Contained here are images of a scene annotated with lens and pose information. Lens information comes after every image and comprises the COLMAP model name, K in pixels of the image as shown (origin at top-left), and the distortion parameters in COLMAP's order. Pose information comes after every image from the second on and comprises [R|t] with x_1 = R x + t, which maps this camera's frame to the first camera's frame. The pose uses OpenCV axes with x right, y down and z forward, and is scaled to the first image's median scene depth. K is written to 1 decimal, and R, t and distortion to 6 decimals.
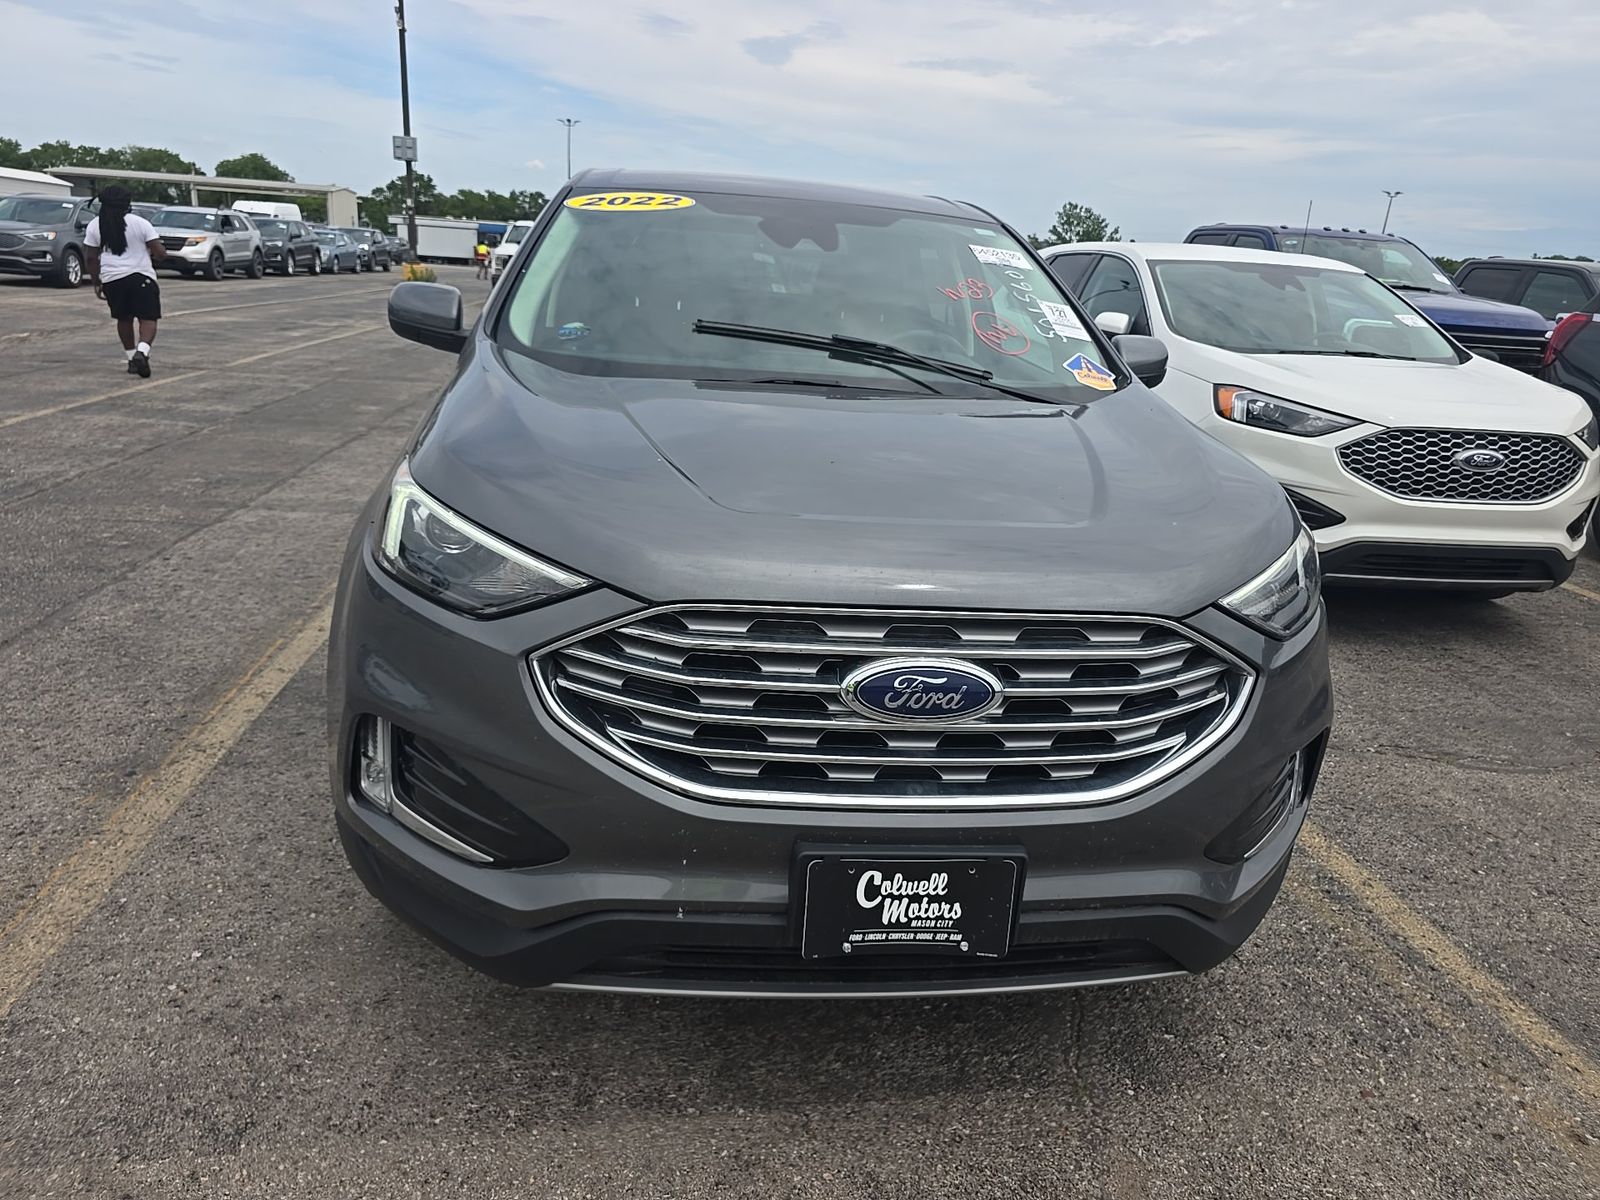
lens RADIAL K [[1100.3, 0, 800.0], [0, 1100.3, 600.0], [0, 0, 1]] dist [0.047294, -0.050874]
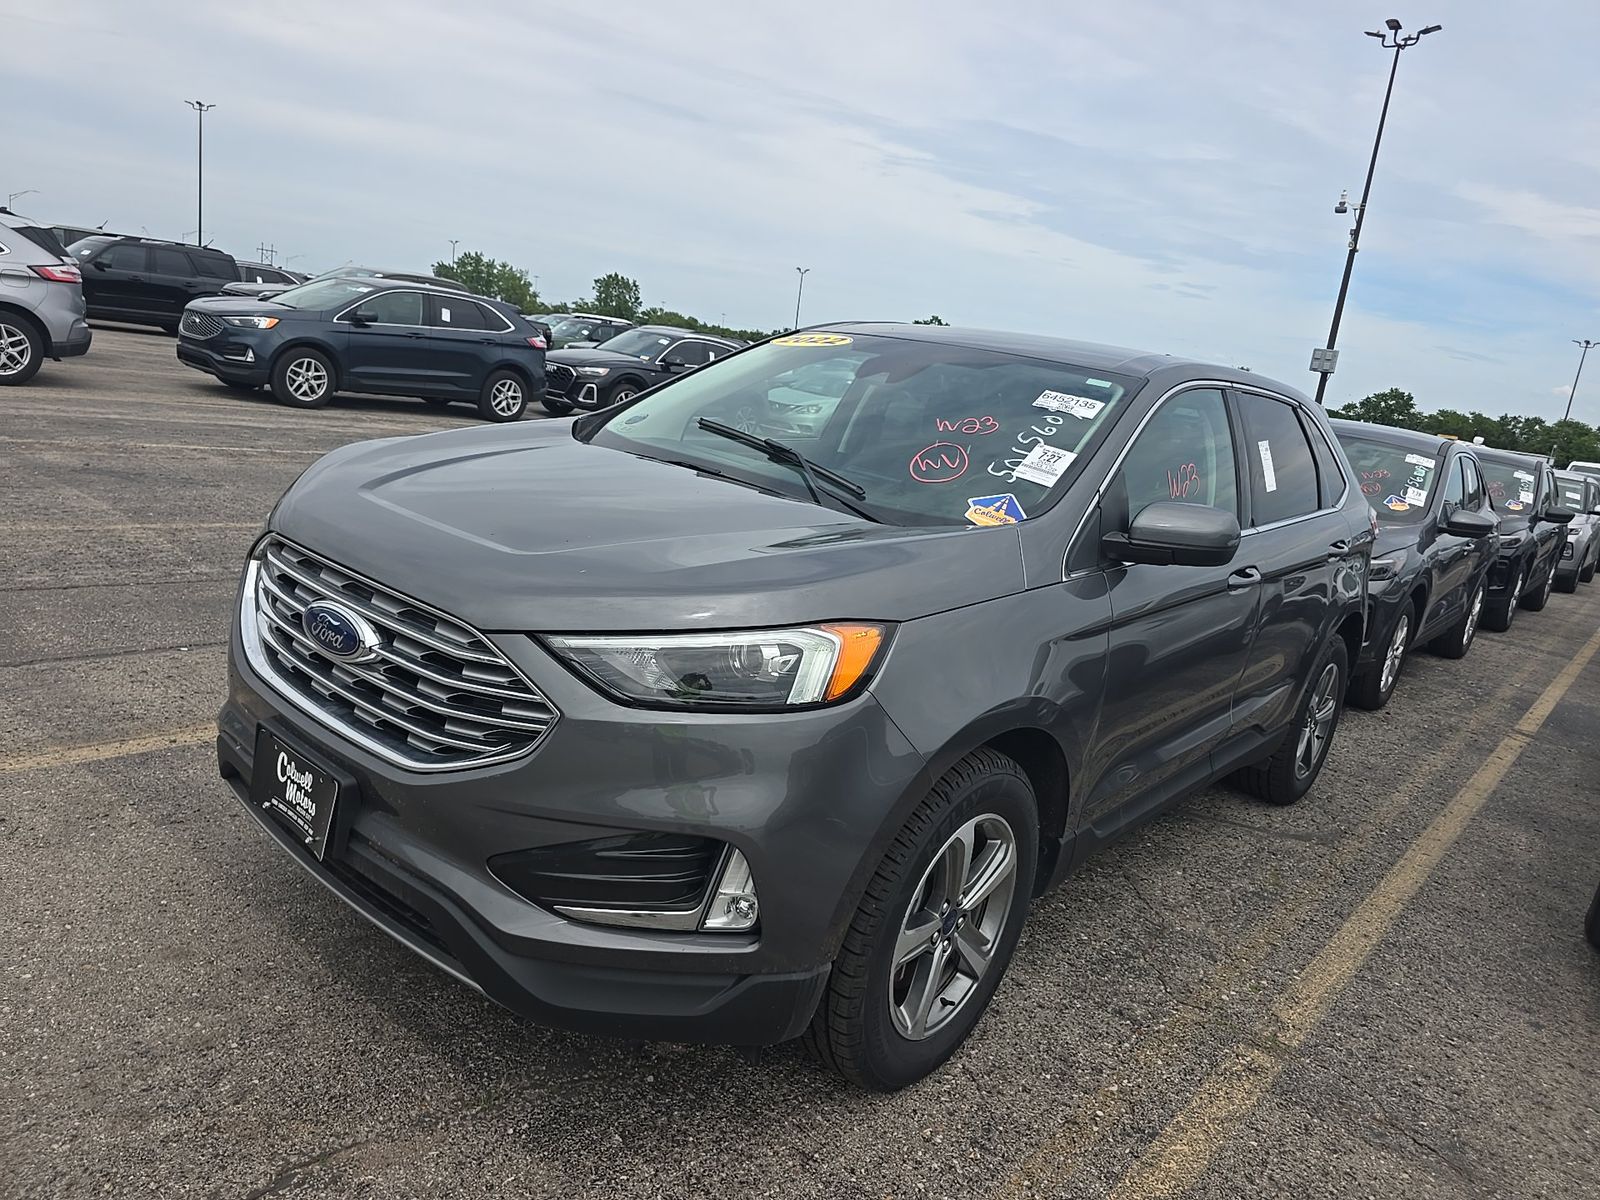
lens RADIAL K [[1116.9, 0, 800.0], [0, 1116.9, 600.0], [0, 0, 1]] dist [0.062669, -0.064555]
pose [[0.656701, 0.186289, -0.730780, 0.310911], [-0.318135, 0.947001, -0.044478, -0.014802], [0.683764, 0.261696, 0.681162, 0.095829]]
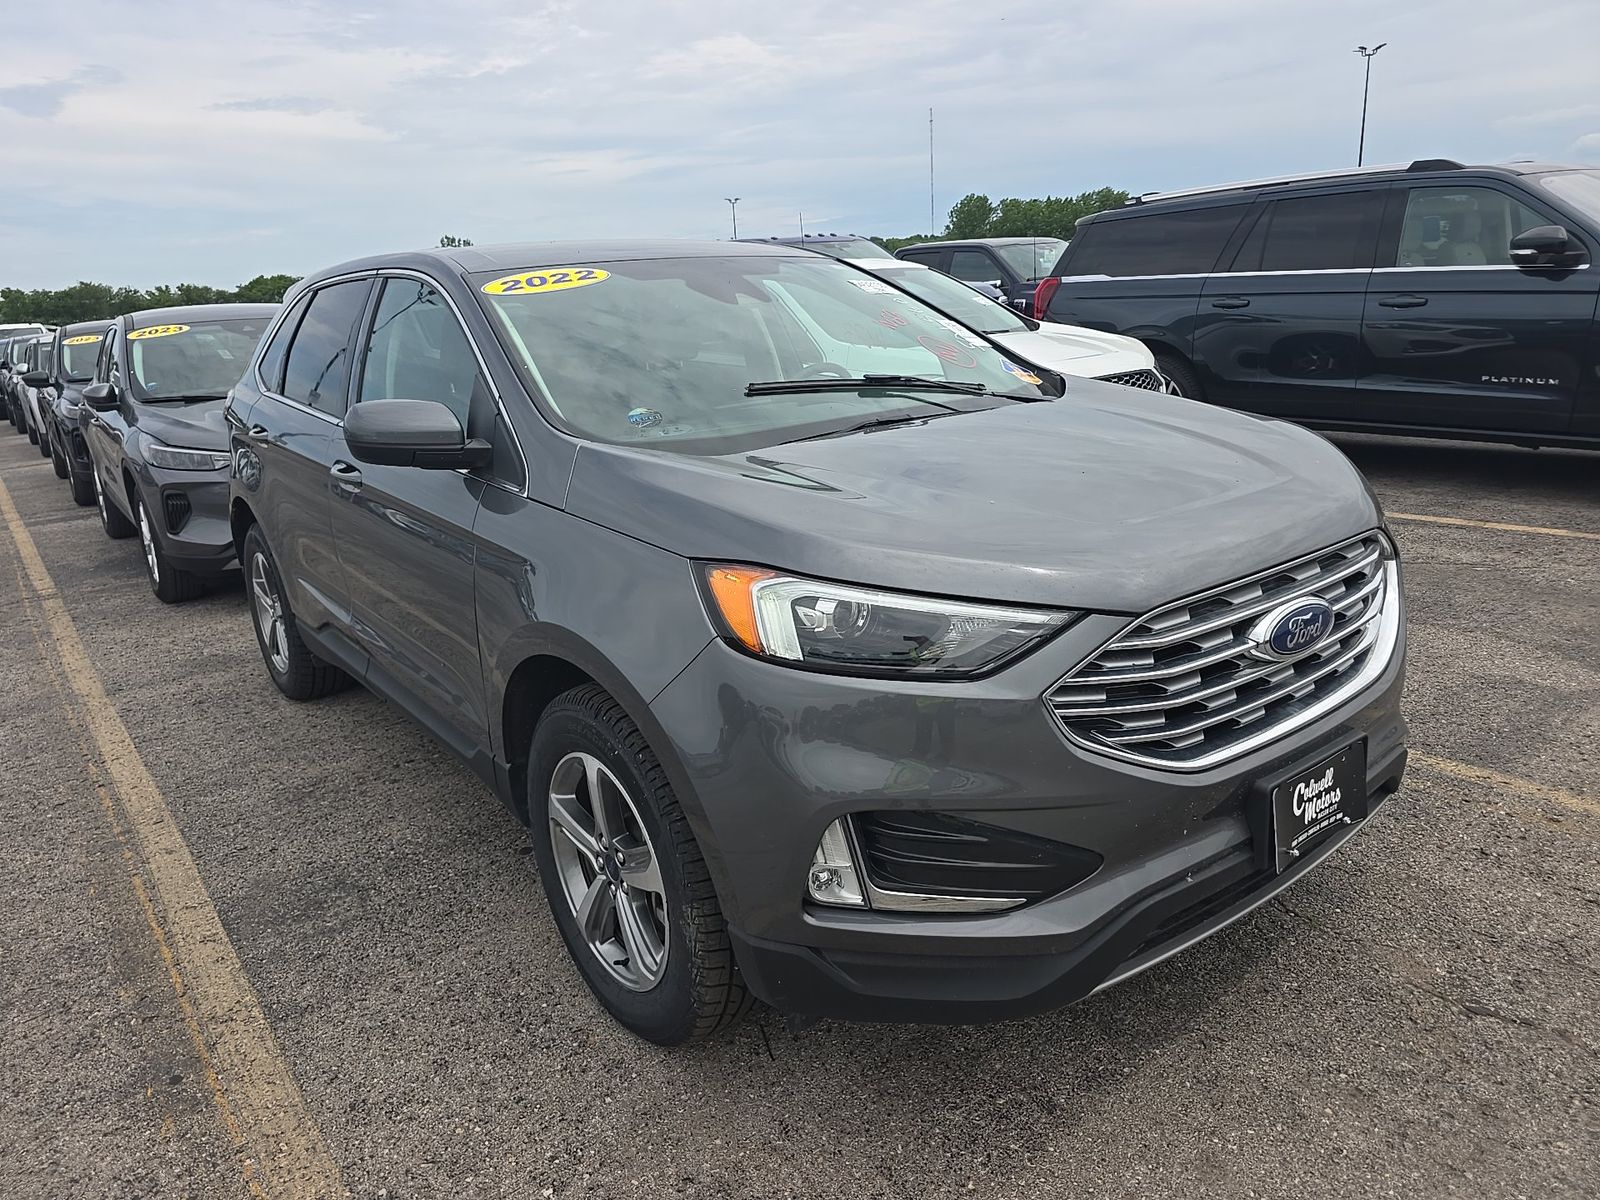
lens RADIAL K [[1107.4, 0, 800.0], [0, 1107.4, 600.0], [0, 0, 1]] dist [0.053881, -0.053153]
pose [[0.850821, -0.257452, 0.458063, -0.195887], [0.268895, 0.962280, 0.041389, -0.031440], [-0.451440, 0.087956, 0.887956, 0.030534]]
